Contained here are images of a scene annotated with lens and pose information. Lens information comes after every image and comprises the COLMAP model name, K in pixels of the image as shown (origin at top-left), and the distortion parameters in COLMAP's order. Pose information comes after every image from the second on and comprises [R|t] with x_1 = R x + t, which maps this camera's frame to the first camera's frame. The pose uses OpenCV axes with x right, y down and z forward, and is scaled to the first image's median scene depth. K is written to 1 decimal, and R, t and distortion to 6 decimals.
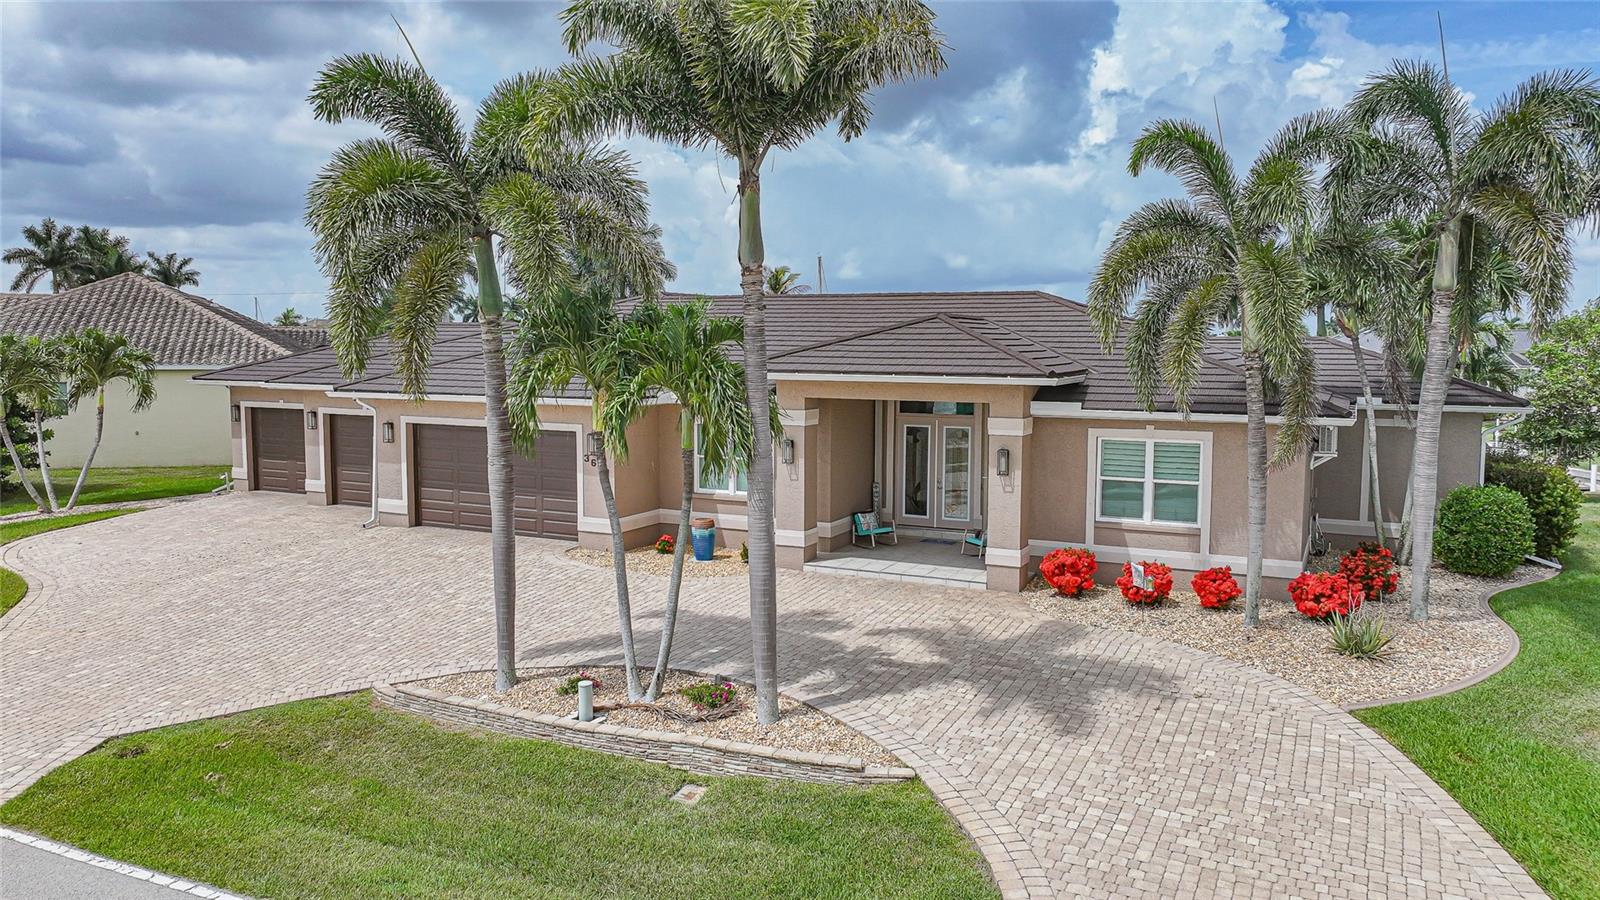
lens RADIAL K [[1113.3, 0, 811.1], [0, 1113.3, 440.1], [0, 0, 1]] dist [0.005821, 0.008205]
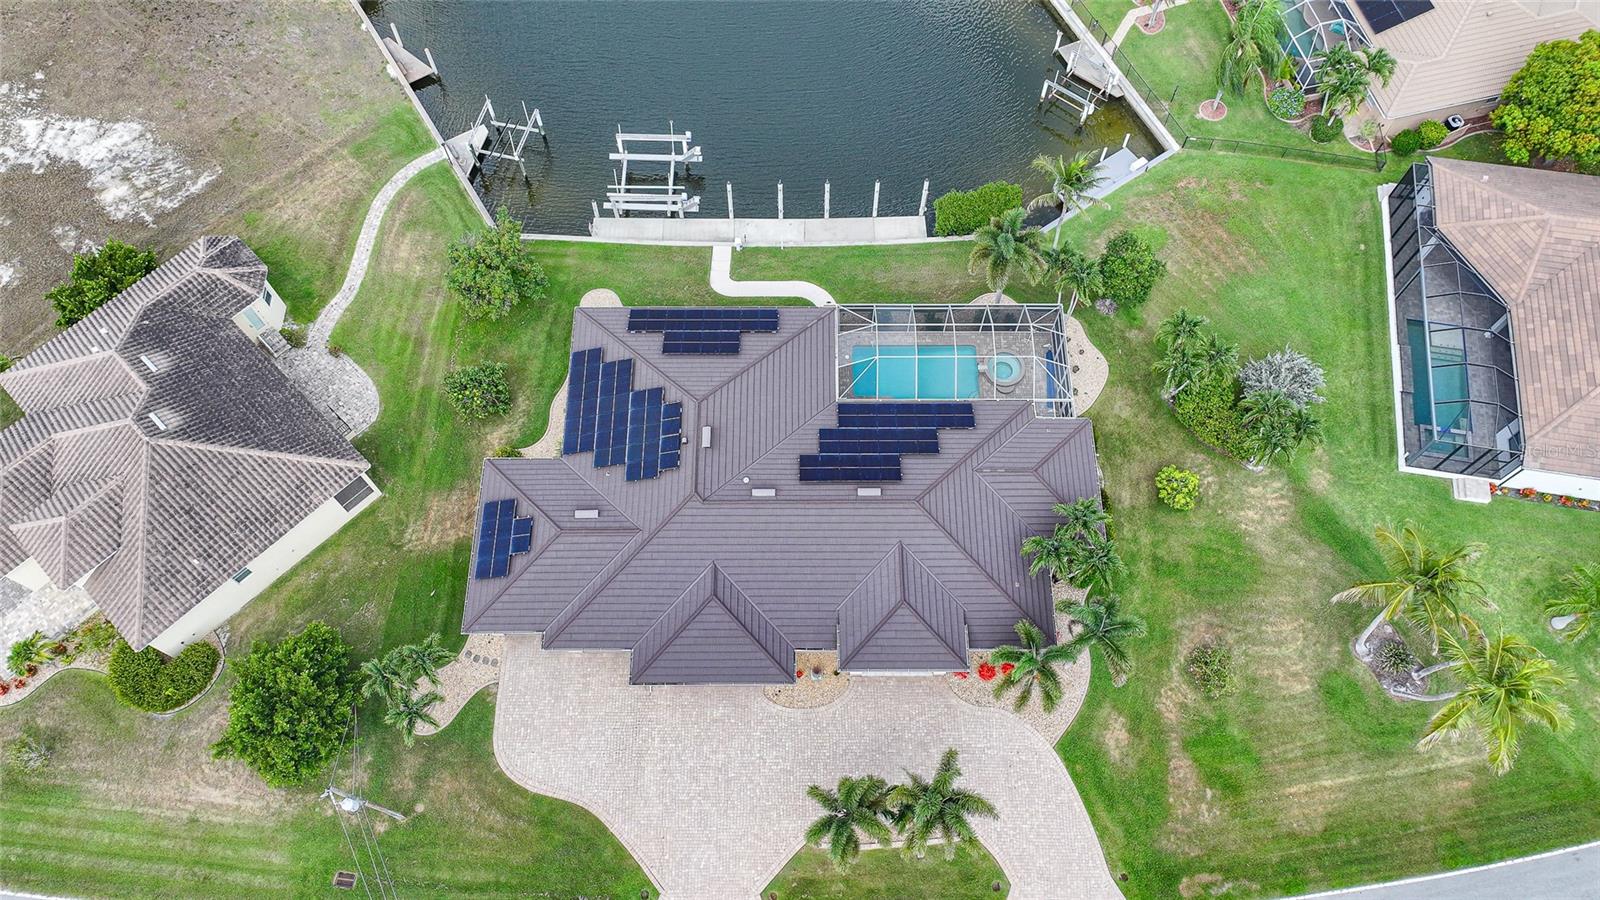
lens RADIAL K [[1128.5, 0, 800.0], [0, 1128.5, 450.0], [0, 0, 1]] dist [-0.000114, 0.003028]
pose [[0.898289, -0.396631, 0.189103, -0.532161], [0.035392, 0.494273, 0.868586, -3.067787], [-0.437977, -0.773549, 0.458038, 0.315795]]
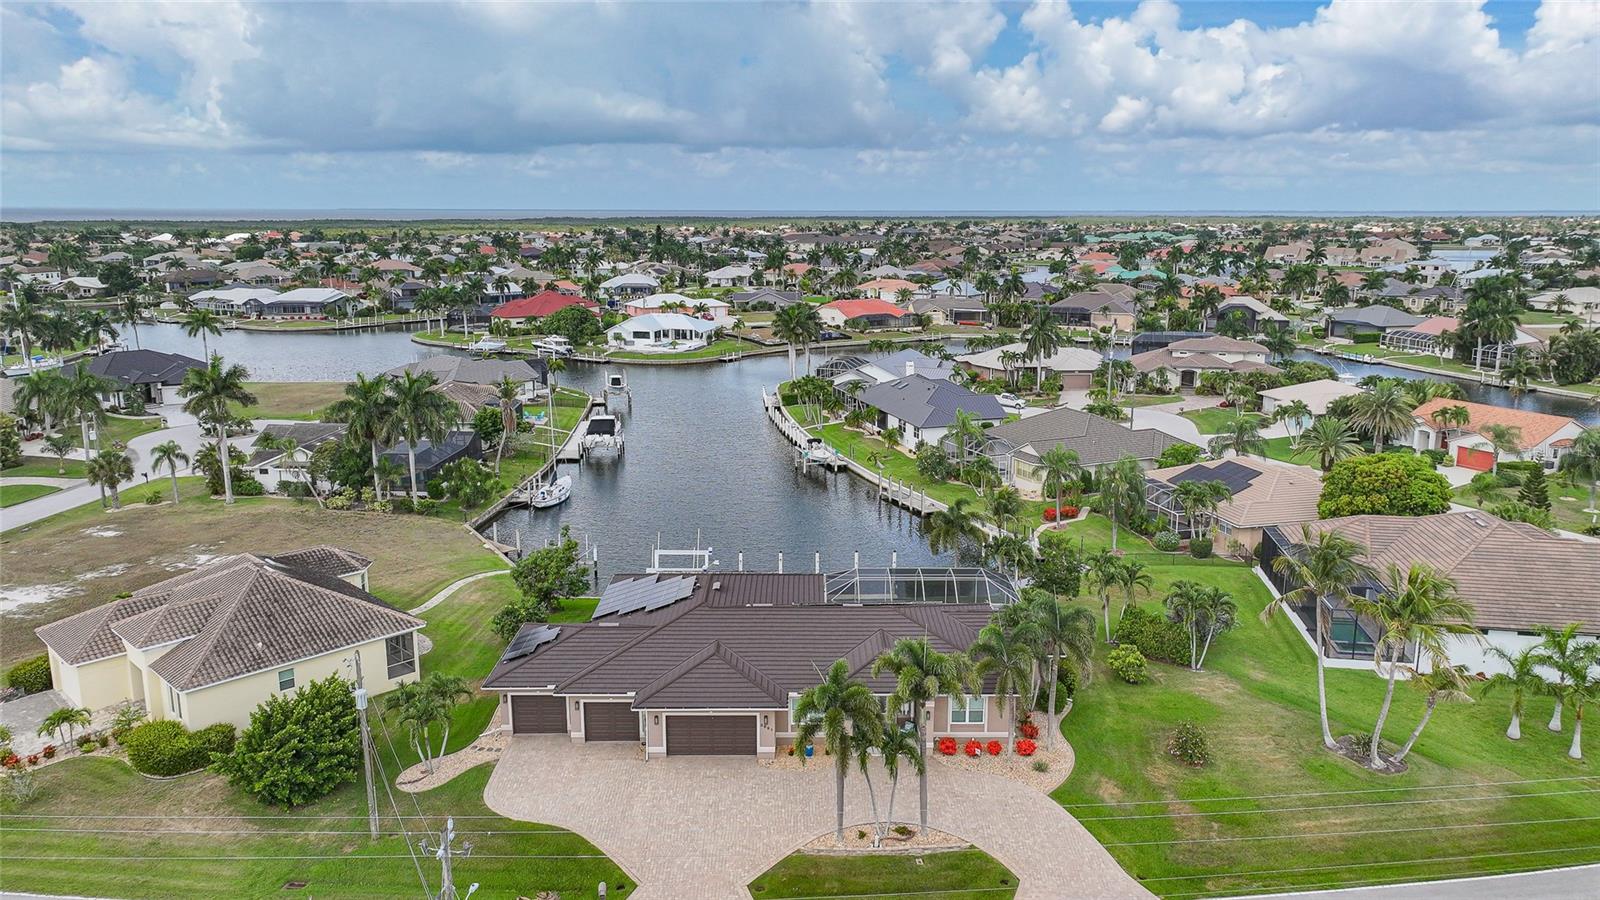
lens RADIAL K [[1112.1, 0, 806.1], [0, 1112.1, 440.1], [0, 0, 1]] dist [-0.015210, 0.024343]
pose [[0.896356, -0.090416, 0.434017, -1.502689], [0.039446, 0.991365, 0.125058, -1.226428], [-0.441576, -0.094976, 0.892183, -1.602197]]
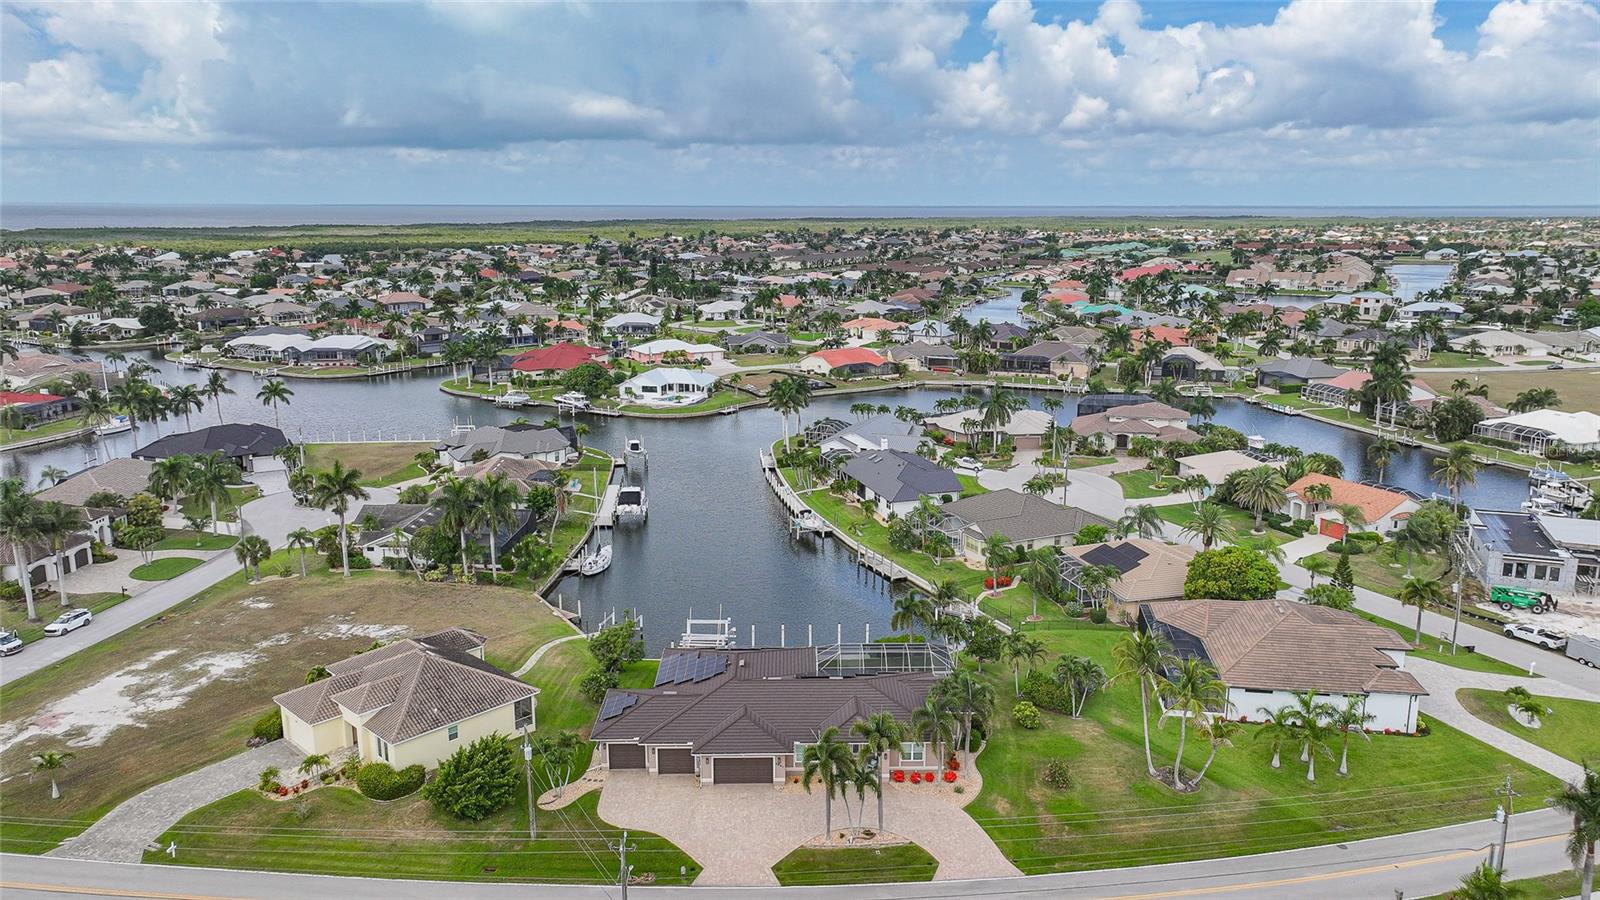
lens RADIAL K [[1112.1, 0, 806.1], [0, 1112.1, 440.1], [0, 0, 1]] dist [-0.015210, 0.024343]
pose [[0.890275, -0.095876, 0.445218, -2.247132], [0.041188, 0.990533, 0.130947, -2.087481], [-0.453558, -0.098241, 0.885796, -3.057146]]
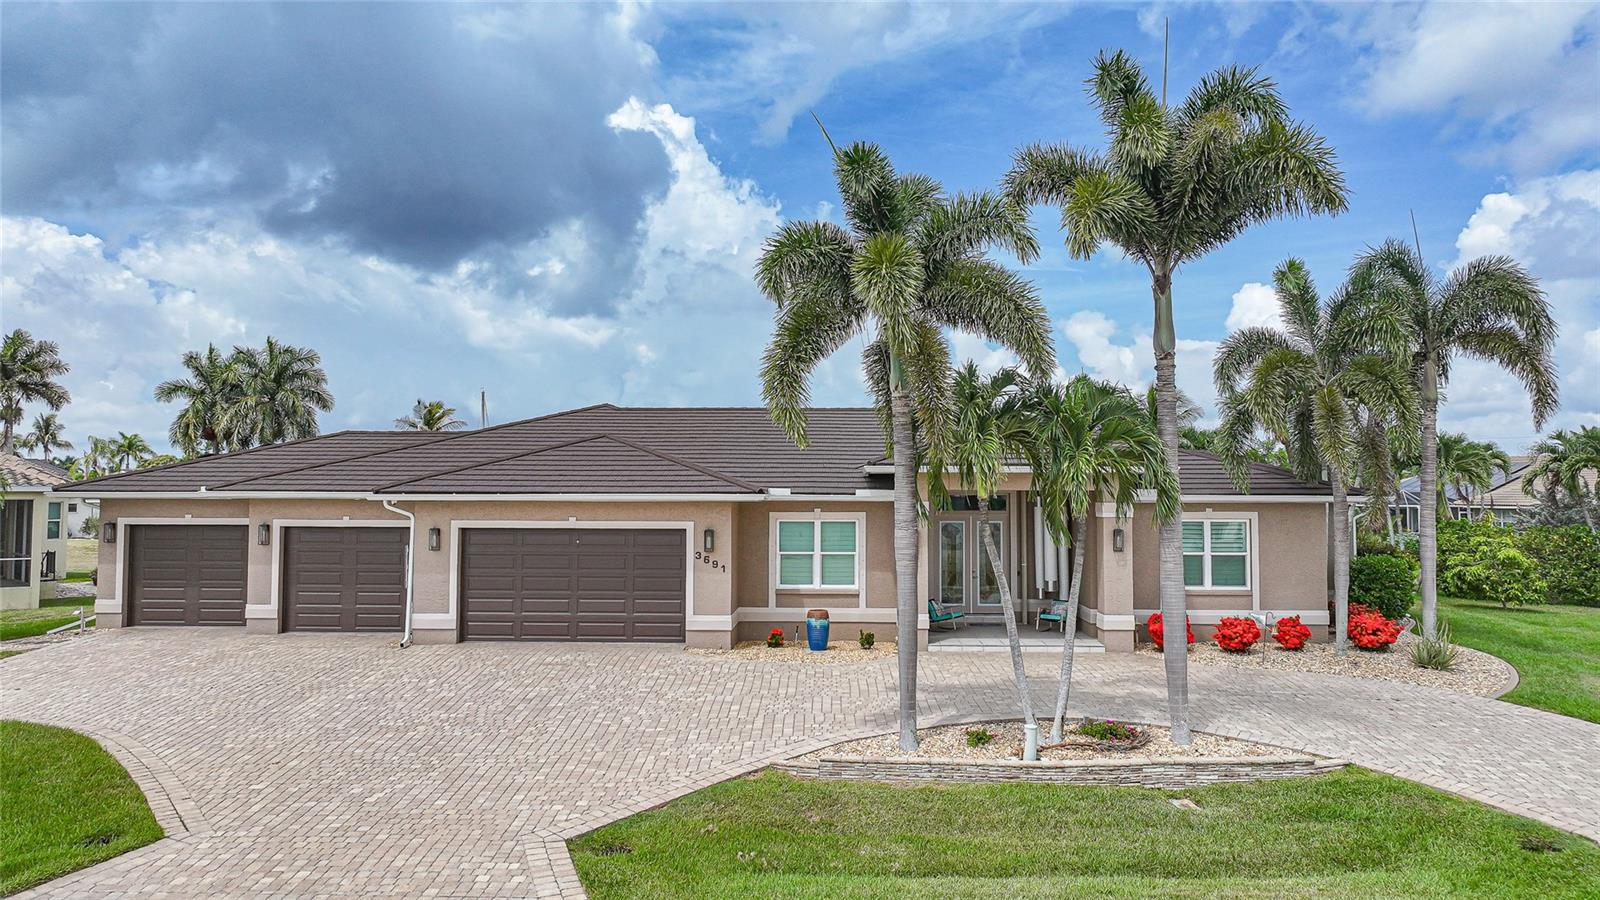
lens RADIAL K [[1128.5, 0, 800.0], [0, 1128.5, 450.0], [0, 0, 1]] dist [-0.000114, 0.003028]
pose [[0.912058, 0.012768, 0.409862, -0.701481], [0.038758, 0.992356, -0.117161, 0.058592], [-0.408225, 0.122743, 0.904592, 0.055926]]
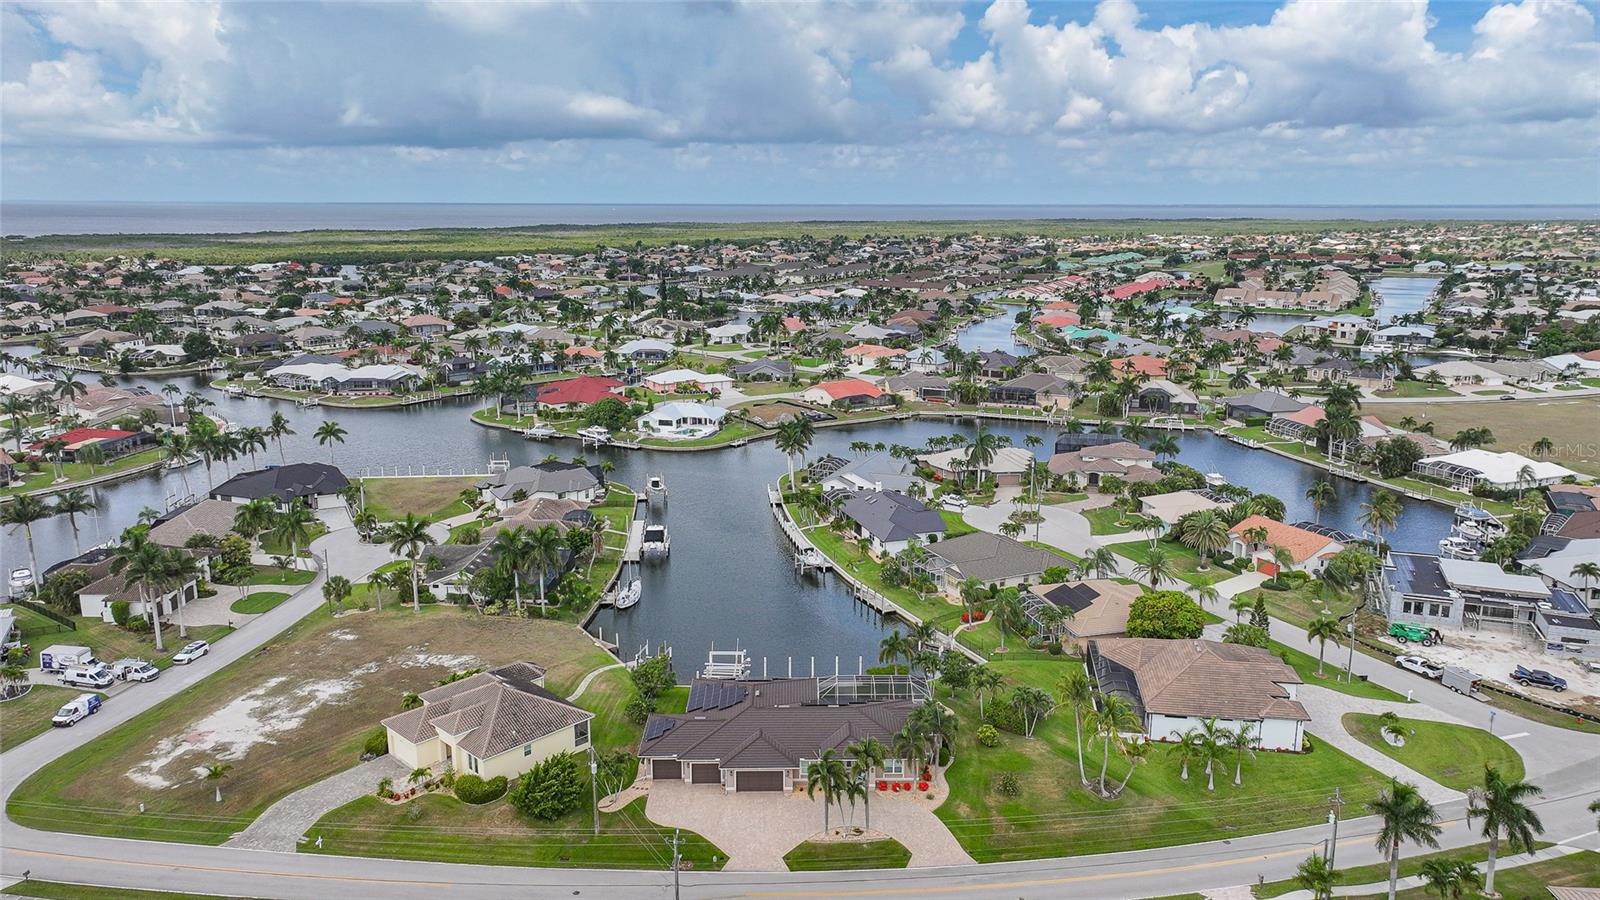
lens RADIAL K [[1112.1, 0, 806.1], [0, 1112.1, 440.1], [0, 0, 1]] dist [-0.015210, 0.024343]
pose [[0.891590, -0.095975, 0.442556, -2.797520], [0.040517, 0.990270, 0.133129, -2.732005], [-0.451027, -0.100765, 0.886804, -4.189621]]
